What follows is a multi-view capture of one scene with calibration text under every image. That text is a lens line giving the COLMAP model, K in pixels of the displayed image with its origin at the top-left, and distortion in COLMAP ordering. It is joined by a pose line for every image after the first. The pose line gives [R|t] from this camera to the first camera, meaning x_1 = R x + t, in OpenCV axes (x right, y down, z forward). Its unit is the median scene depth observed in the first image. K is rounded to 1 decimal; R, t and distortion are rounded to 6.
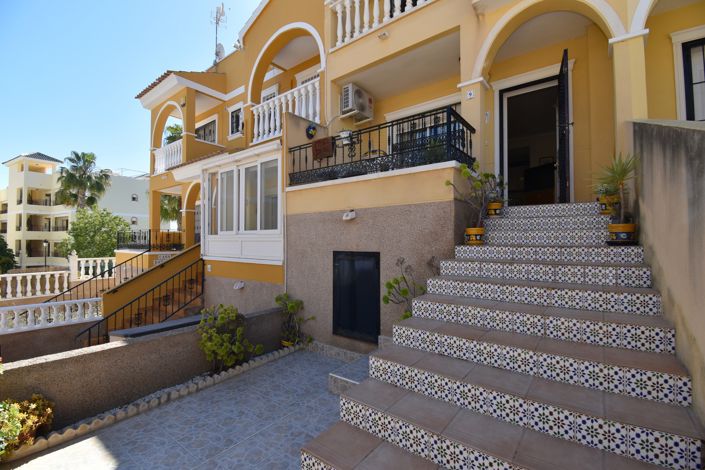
lens RADIAL K [[309.3, 0, 352.5], [0, 309.3, 235.0], [0, 0, 1]] dist [0.021828, -0.027046]
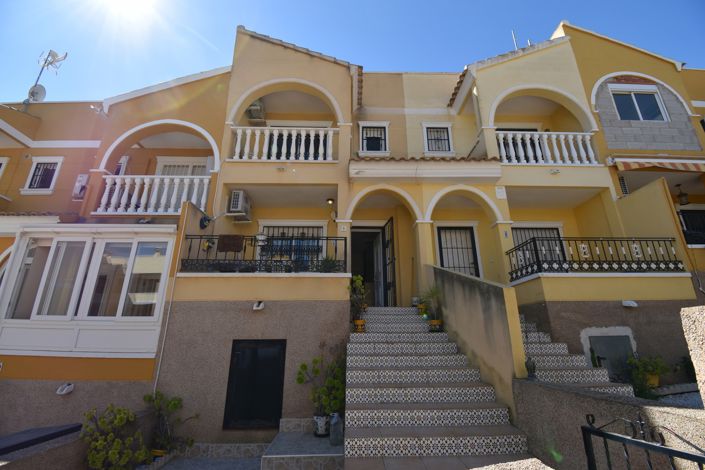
lens RADIAL K [[309.3, 0, 352.5], [0, 309.3, 235.0], [0, 0, 1]] dist [0.021828, -0.027046]
pose [[0.776460, 0.200749, 0.597336, -0.435458], [-0.010641, 0.951943, -0.306091, 0.031015], [-0.630077, 0.231311, 0.741282, -0.115775]]
